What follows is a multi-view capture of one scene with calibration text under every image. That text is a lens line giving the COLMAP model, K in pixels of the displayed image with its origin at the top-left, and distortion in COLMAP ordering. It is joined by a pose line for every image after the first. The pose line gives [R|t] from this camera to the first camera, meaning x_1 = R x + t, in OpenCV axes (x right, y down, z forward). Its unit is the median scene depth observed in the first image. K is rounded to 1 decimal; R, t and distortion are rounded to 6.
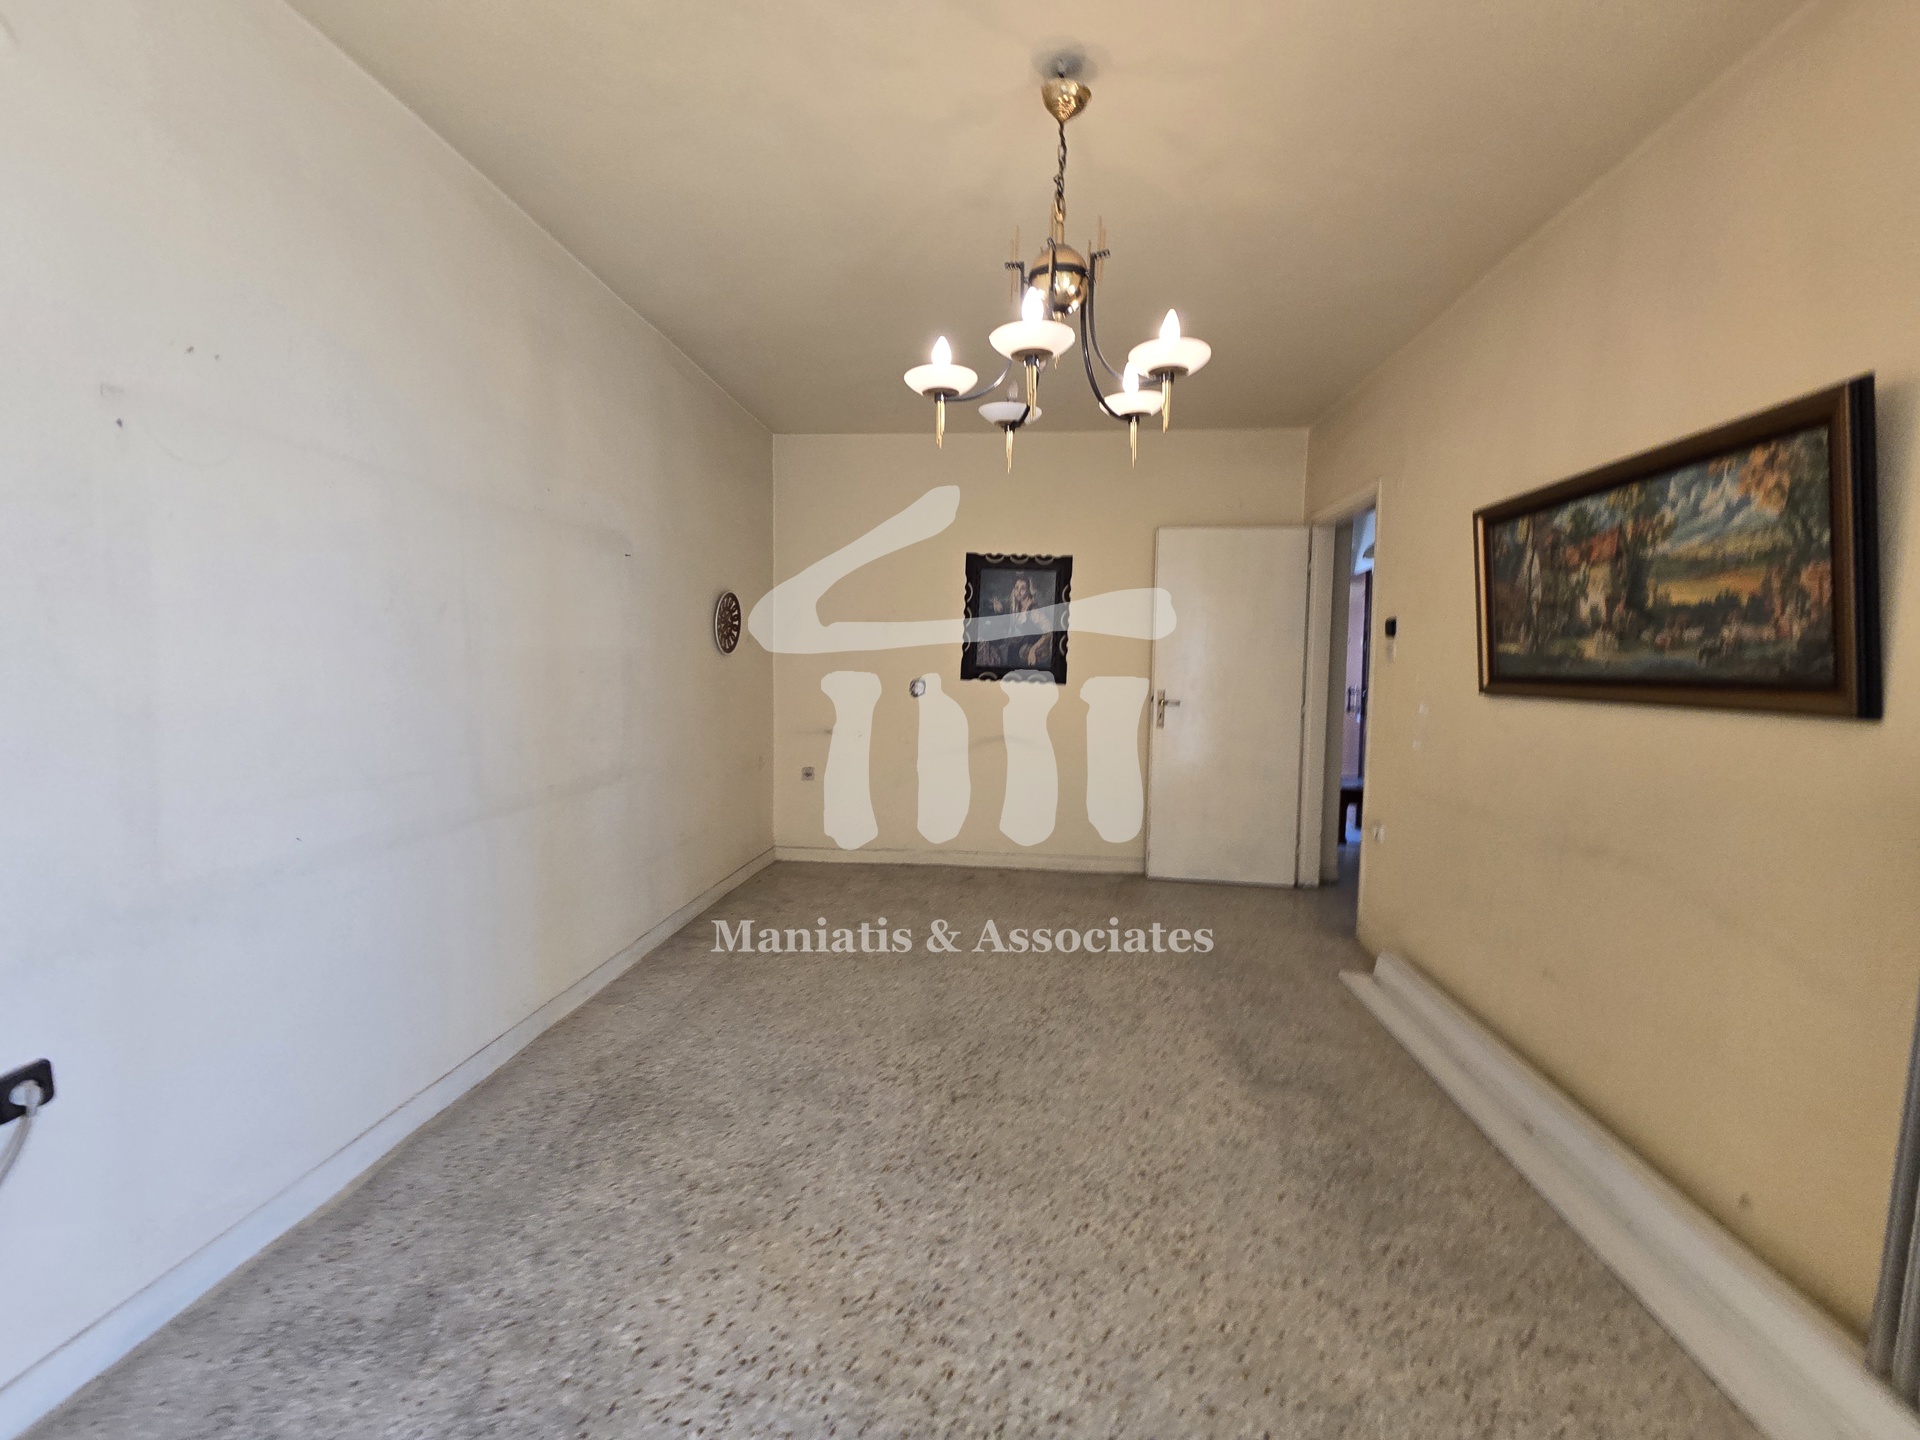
lens RADIAL K [[779.2, 0, 957.9], [0, 779.2, 721.3], [0, 0, 1]] dist [0.001661, -0.000826]
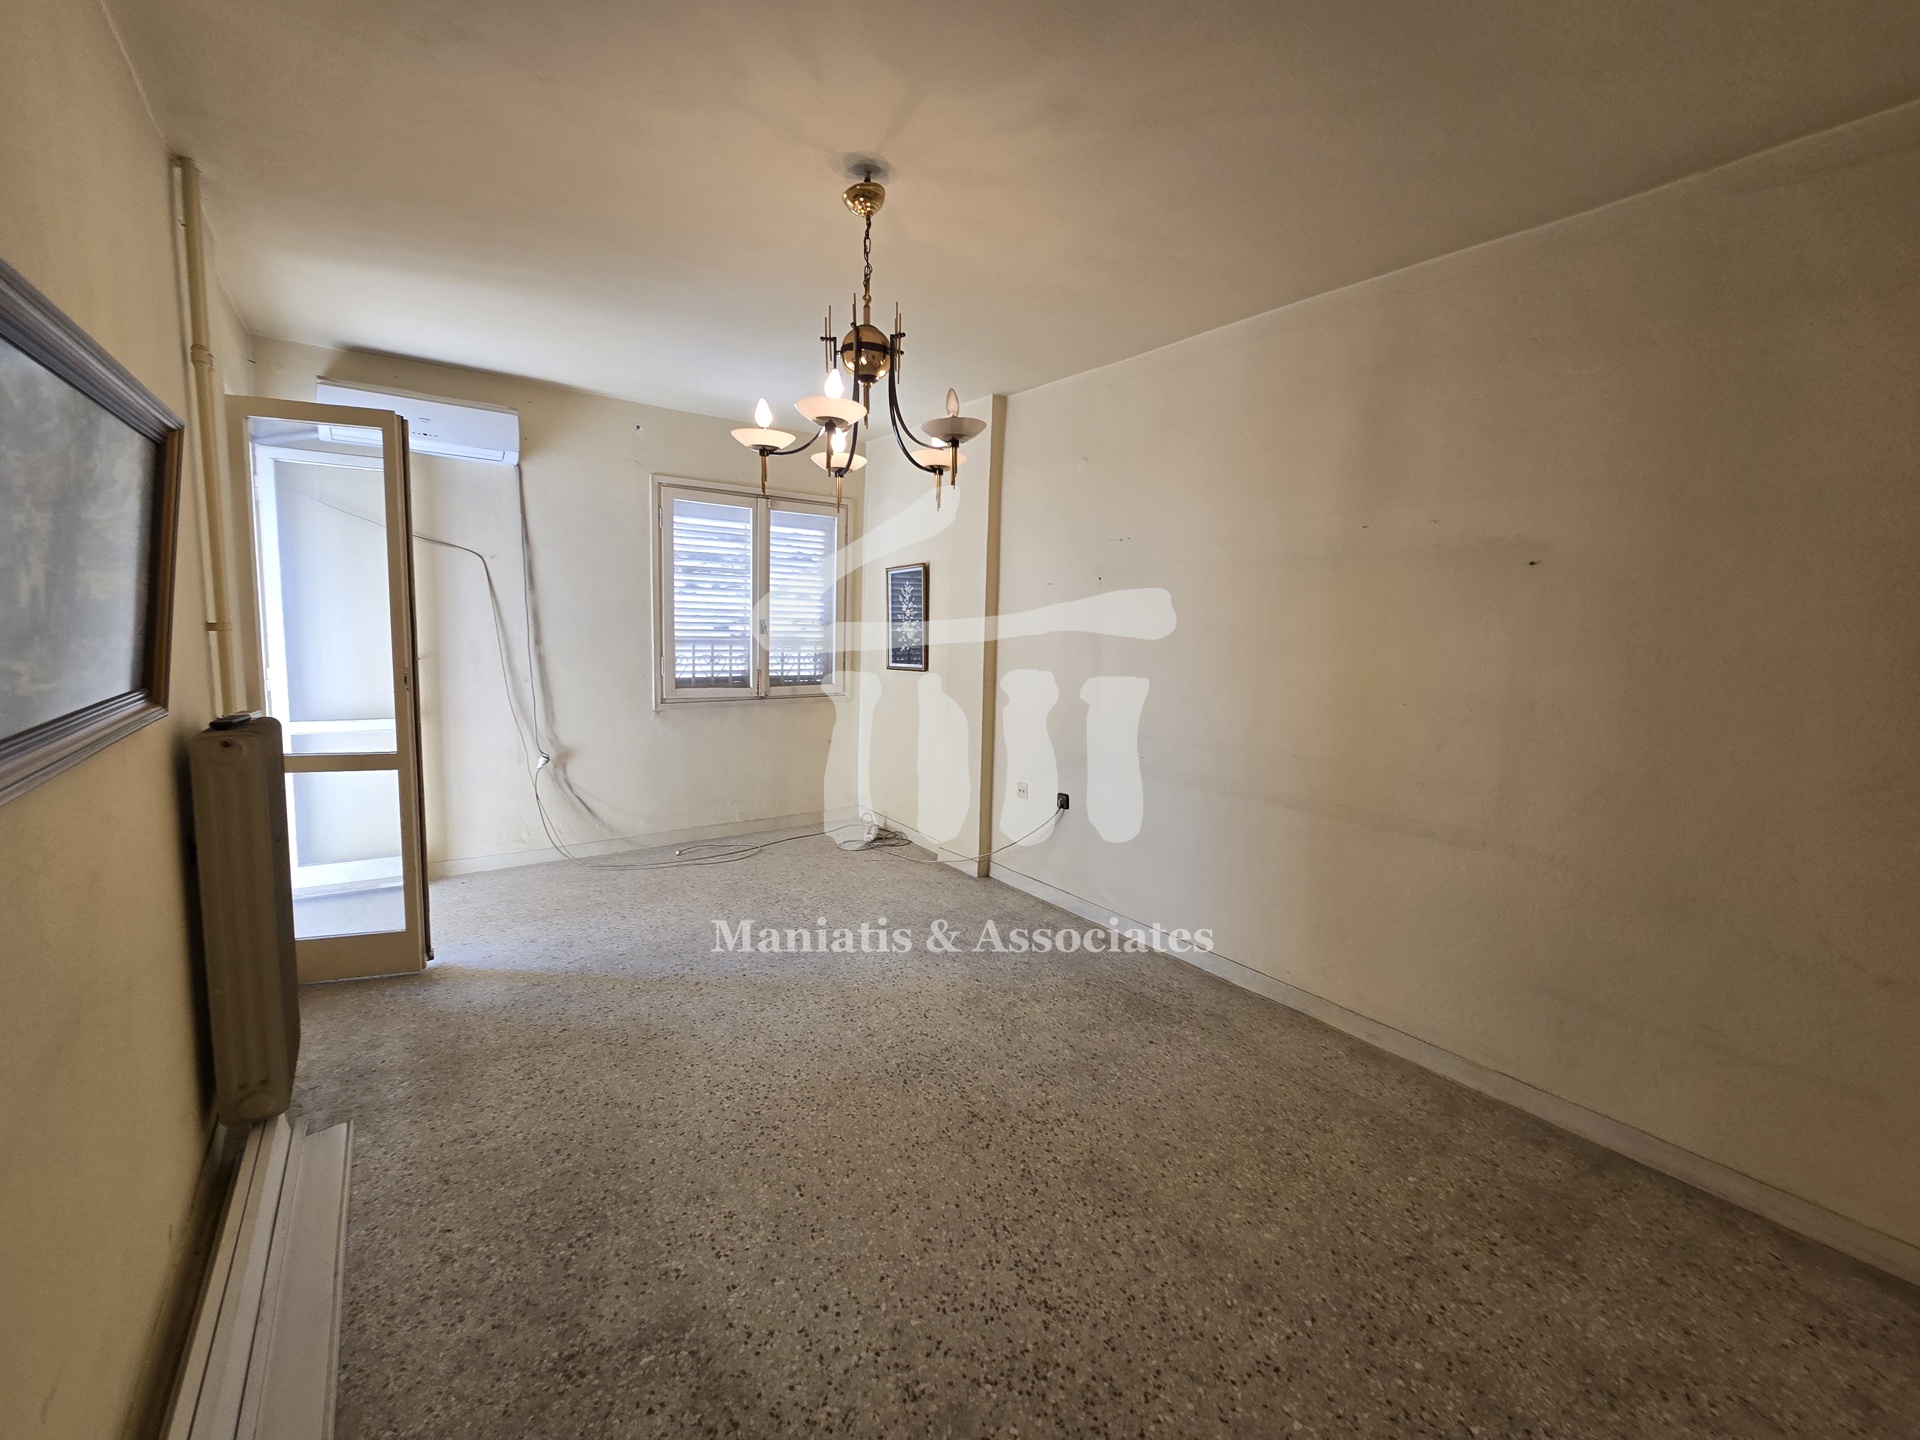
lens RADIAL K [[779.9, 0, 957.6], [0, 779.9, 721.4], [0, 0, 1]] dist [0.001046, -0.001034]
pose [[-0.743407, 0.045465, -0.667292, 0.715889], [-0.095460, 0.980261, 0.173136, -0.202703], [0.661992, 0.192410, -0.724393, 1.752576]]
